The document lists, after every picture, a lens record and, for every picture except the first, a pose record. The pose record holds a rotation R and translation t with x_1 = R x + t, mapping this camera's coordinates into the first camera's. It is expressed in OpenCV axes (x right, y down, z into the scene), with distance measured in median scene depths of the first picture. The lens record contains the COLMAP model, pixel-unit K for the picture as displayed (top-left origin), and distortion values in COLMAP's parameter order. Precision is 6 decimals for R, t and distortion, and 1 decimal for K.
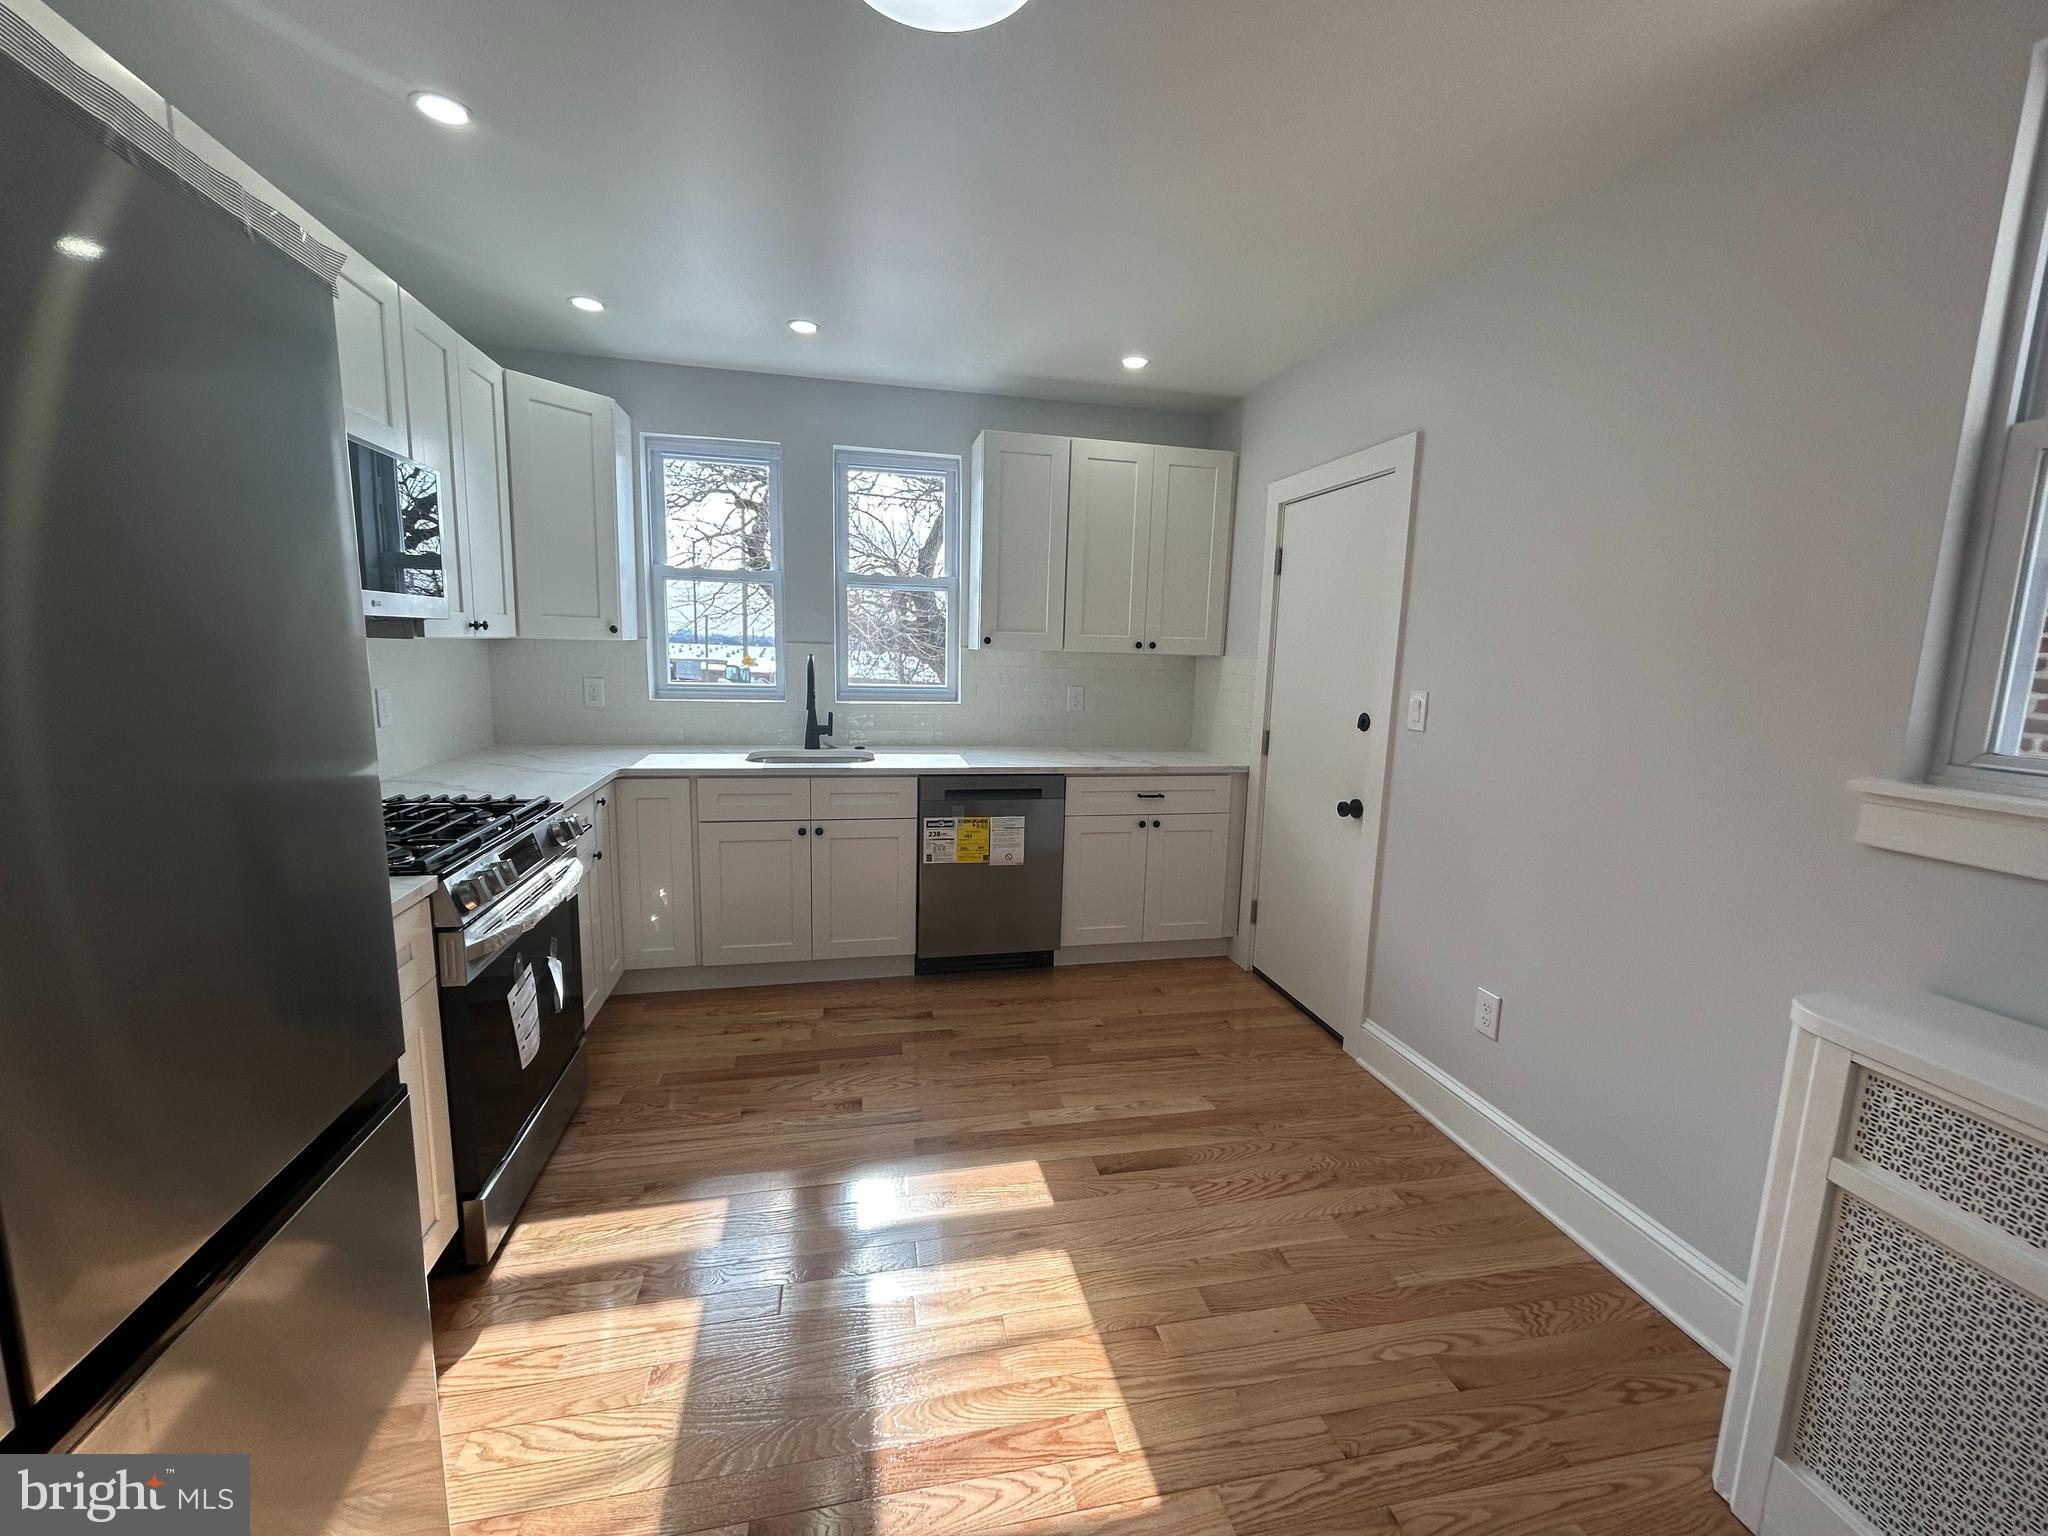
lens RADIAL K [[823.1, 0, 1016.8], [0, 823.1, 763.6], [0, 0, 1]] dist [-0.001037, 0.000044]
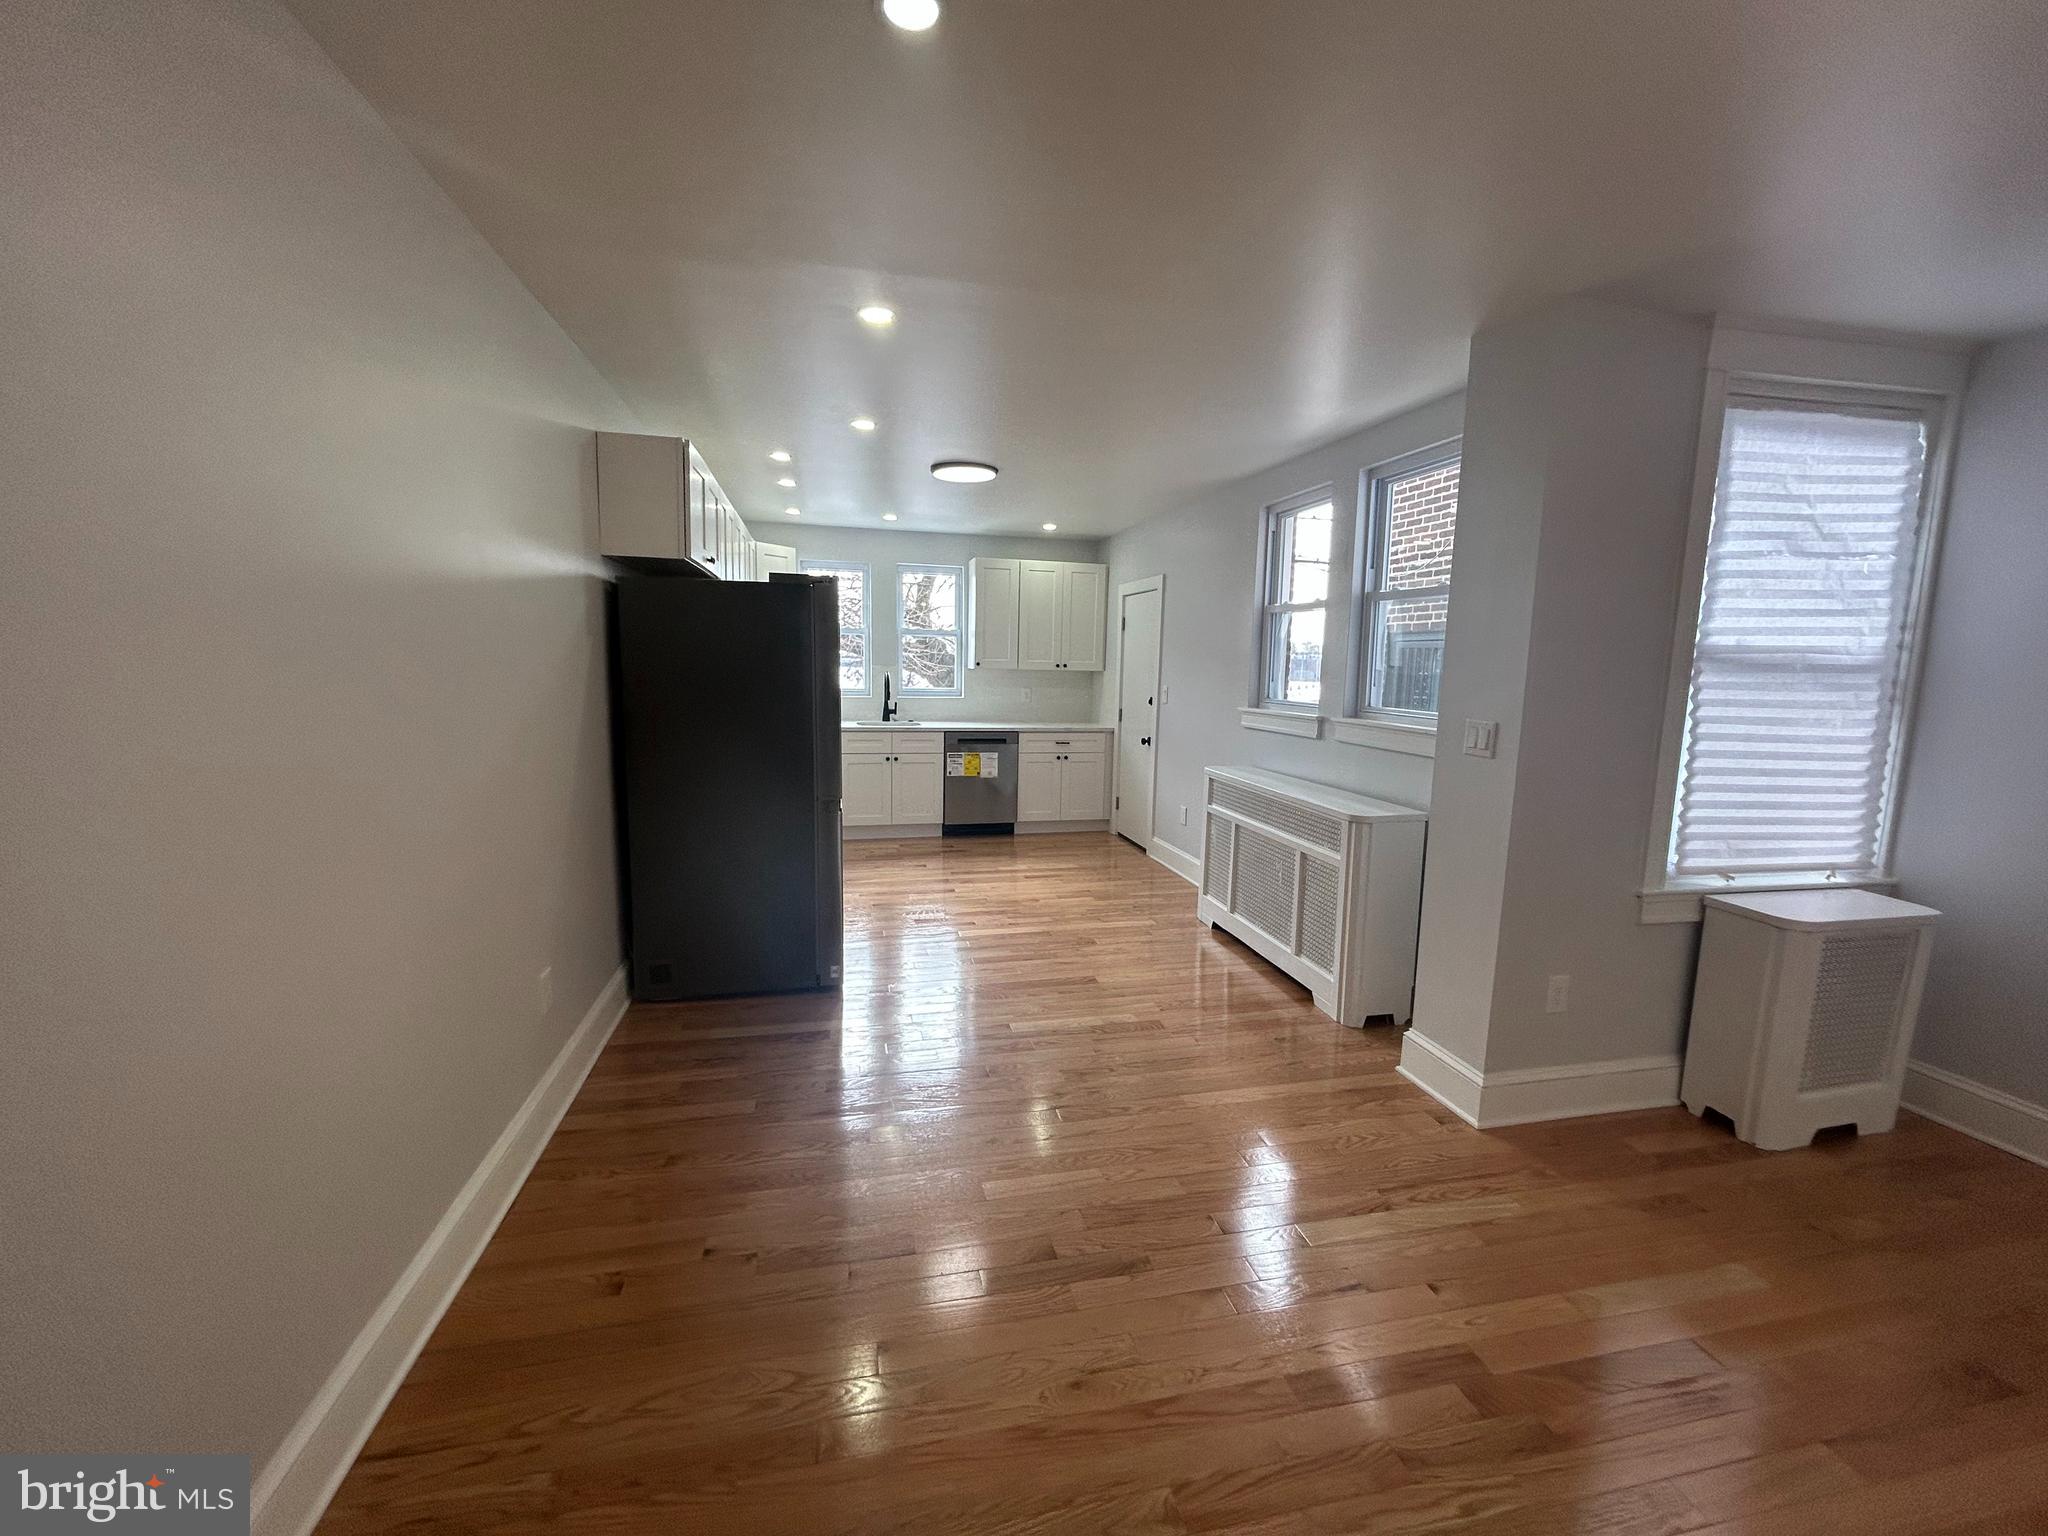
lens RADIAL K [[823.1, 0, 1020.3], [0, 823.1, 764.0], [0, 0, 1]] dist [-0.001037, 0.000044]
pose [[0.999808, -0.009788, 0.016961, 0.030536], [0.010100, 0.999779, -0.018427, 0.131516], [-0.016777, 0.018595, 0.999686, -1.004209]]
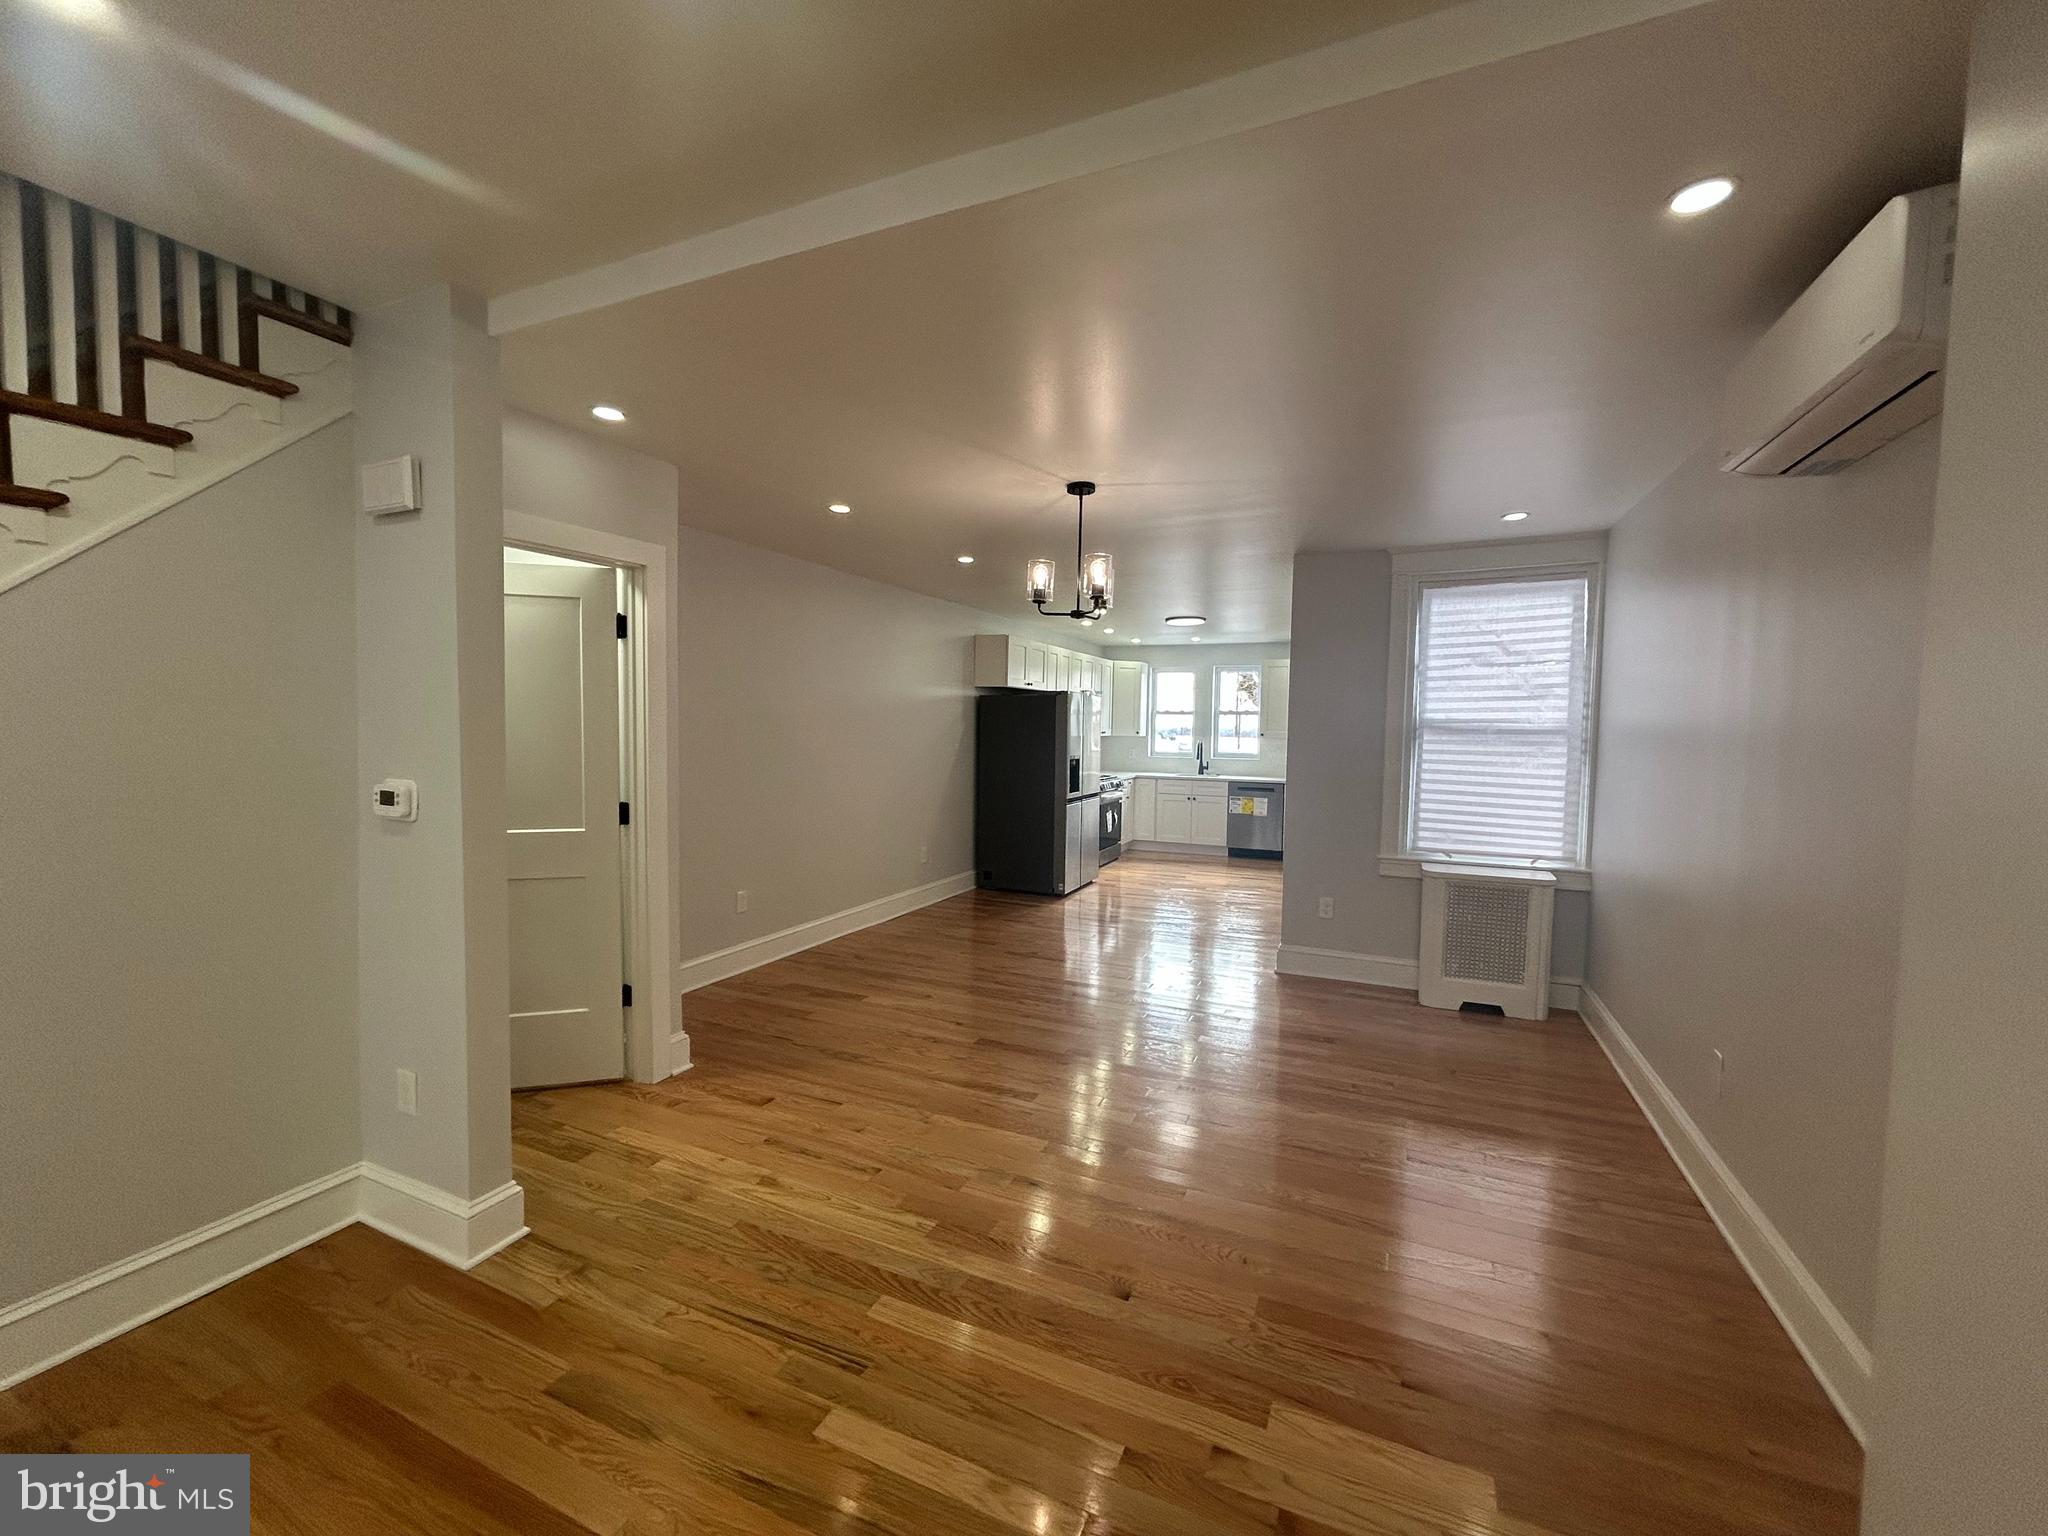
lens RADIAL K [[823.1, 0, 1022.7], [0, 823.1, 767.1], [0, 0, 1]] dist [-0.001037, 0.000044]
pose [[0.809945, 0.014092, -0.586337, 0.979556], [-0.078453, 0.993330, -0.084500, 0.262855], [0.581235, 0.114440, 0.805648, -1.741662]]
